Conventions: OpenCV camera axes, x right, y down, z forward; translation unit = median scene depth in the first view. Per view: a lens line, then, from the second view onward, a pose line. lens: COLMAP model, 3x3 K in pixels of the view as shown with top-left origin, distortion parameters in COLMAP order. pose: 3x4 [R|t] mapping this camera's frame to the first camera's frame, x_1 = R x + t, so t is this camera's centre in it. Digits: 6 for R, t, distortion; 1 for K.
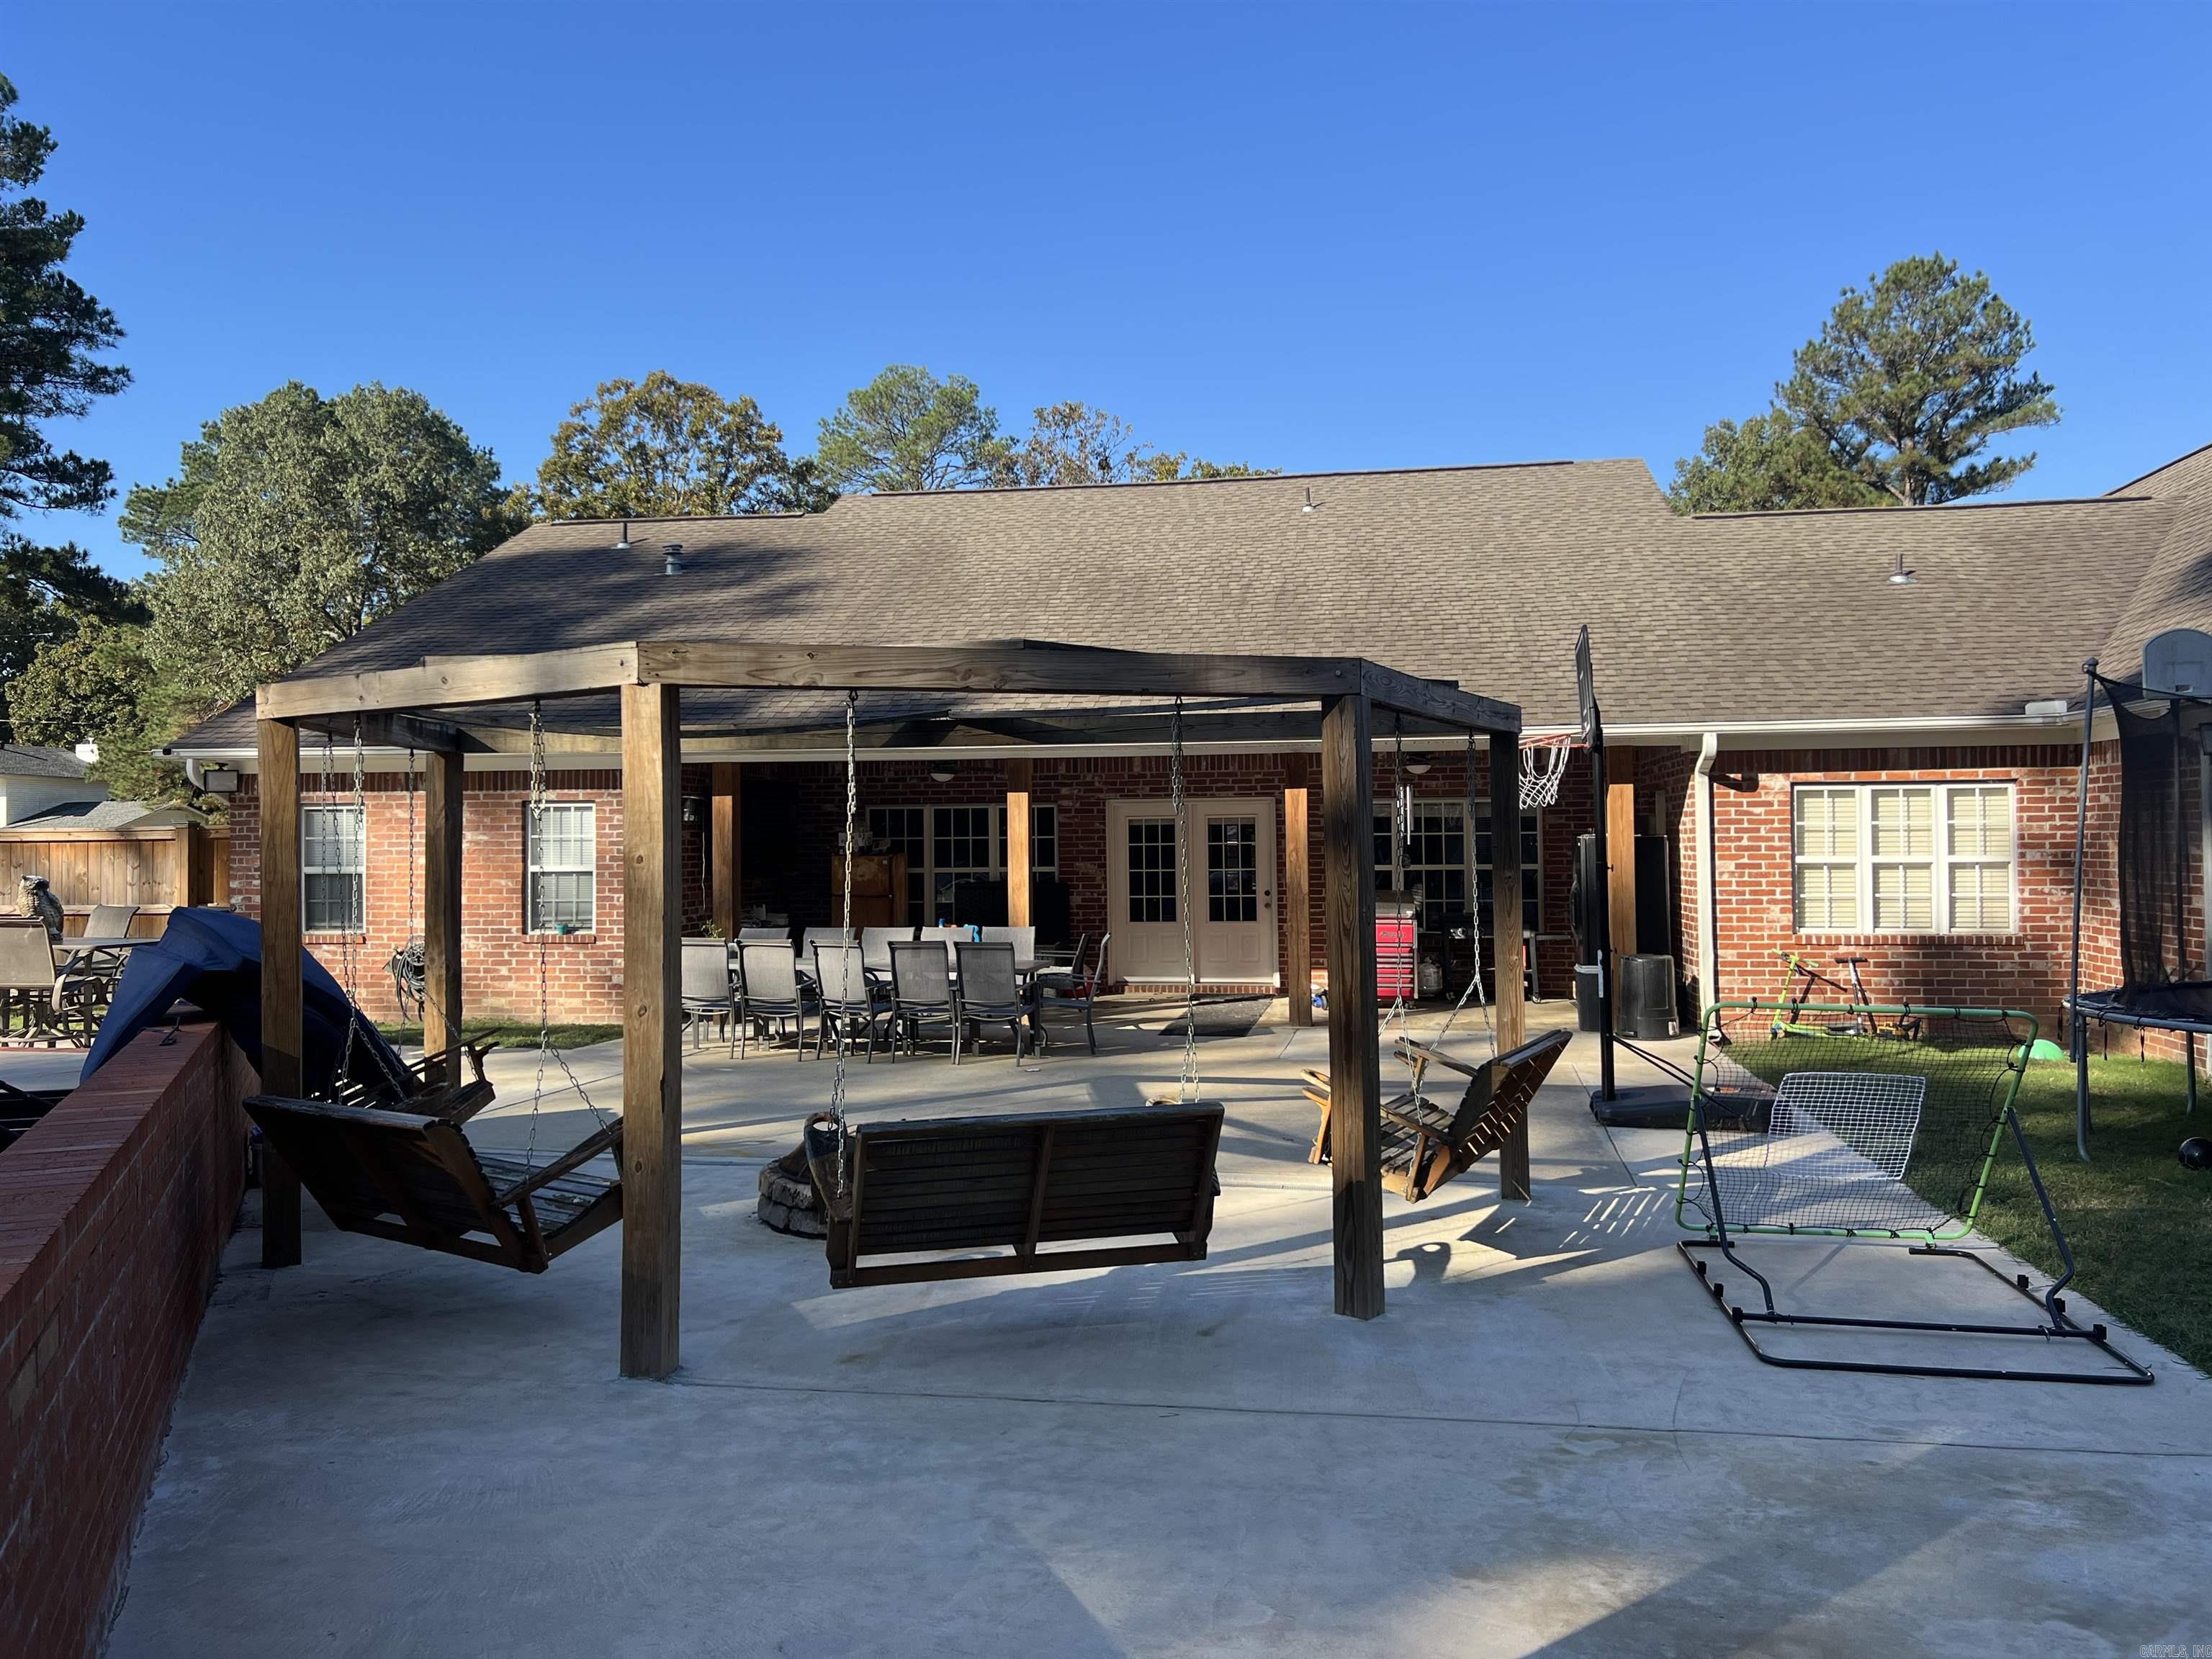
lens RADIAL K [[1692.7, 0, 1106.0], [0, 1692.7, 829.5], [0, 0, 1]] dist [0.067685, -0.095024]
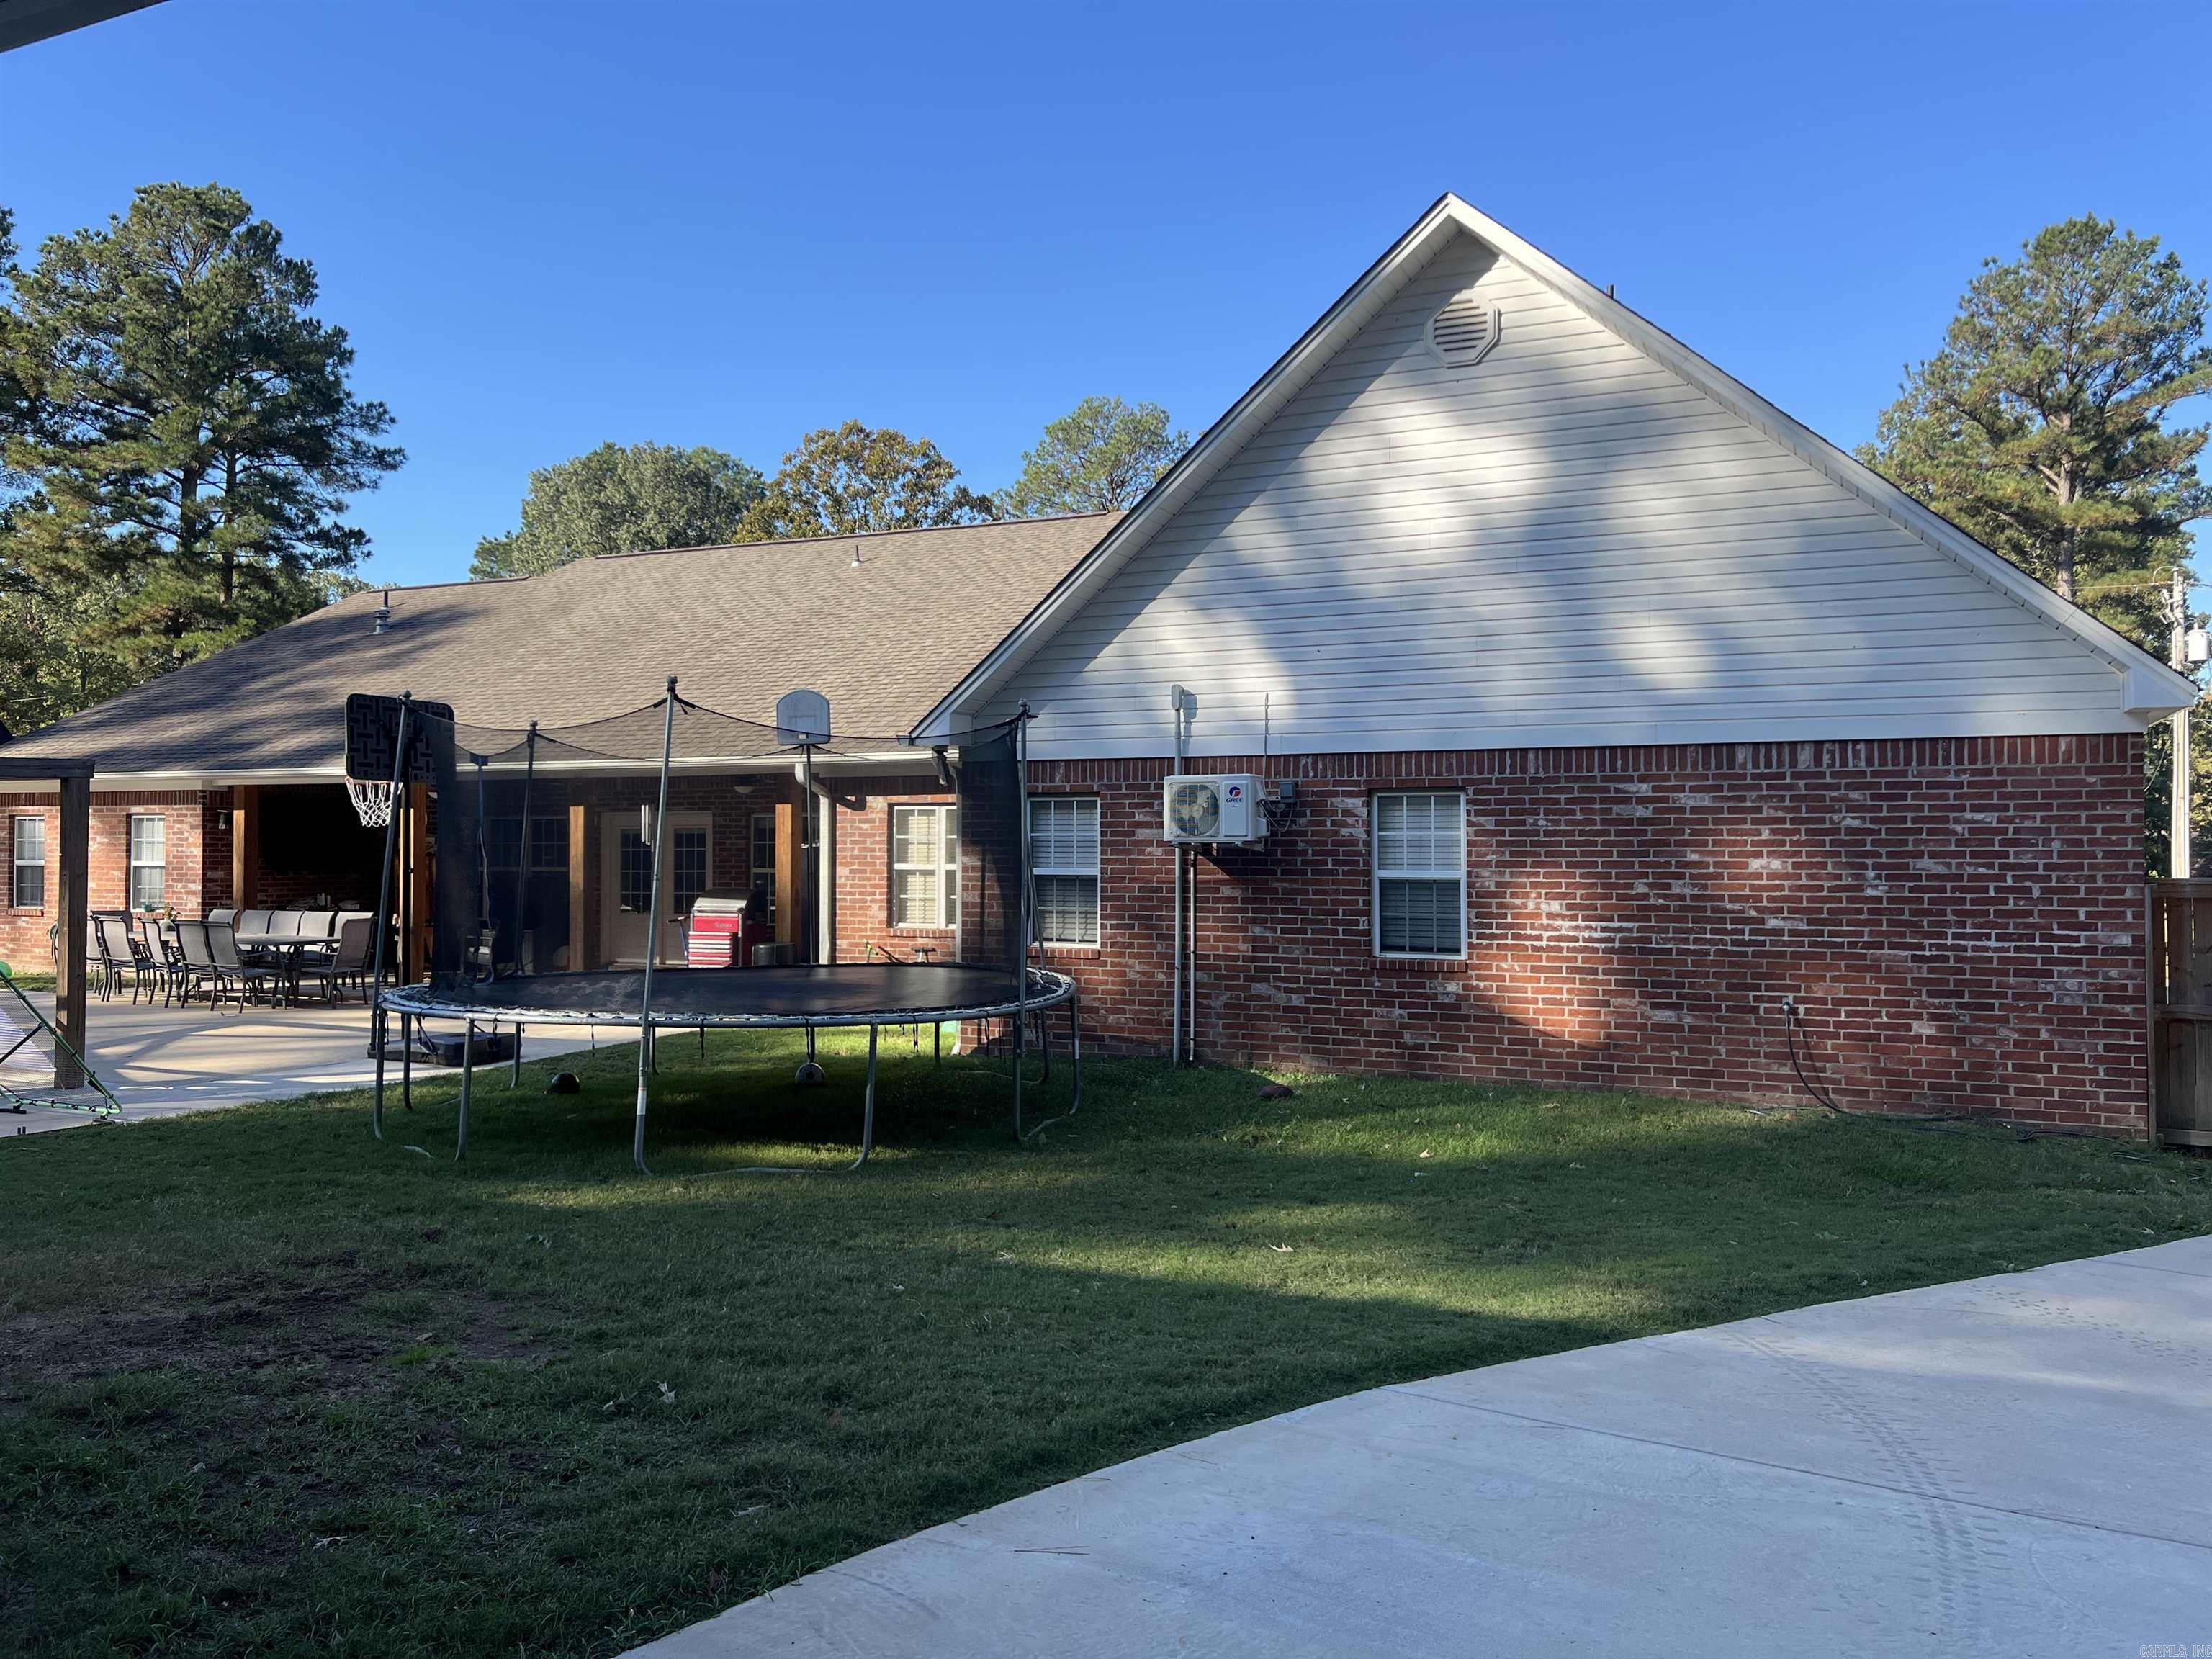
lens RADIAL K [[1692.7, 0, 1106.0], [0, 1692.7, 829.5], [0, 0, 1]] dist [0.067685, -0.095024]
pose [[0.962189, 0.005998, -0.272315, 0.354487], [-0.005963, 0.999982, 0.000959, -0.004407], [0.272316, 0.000701, 0.962208, -0.048114]]
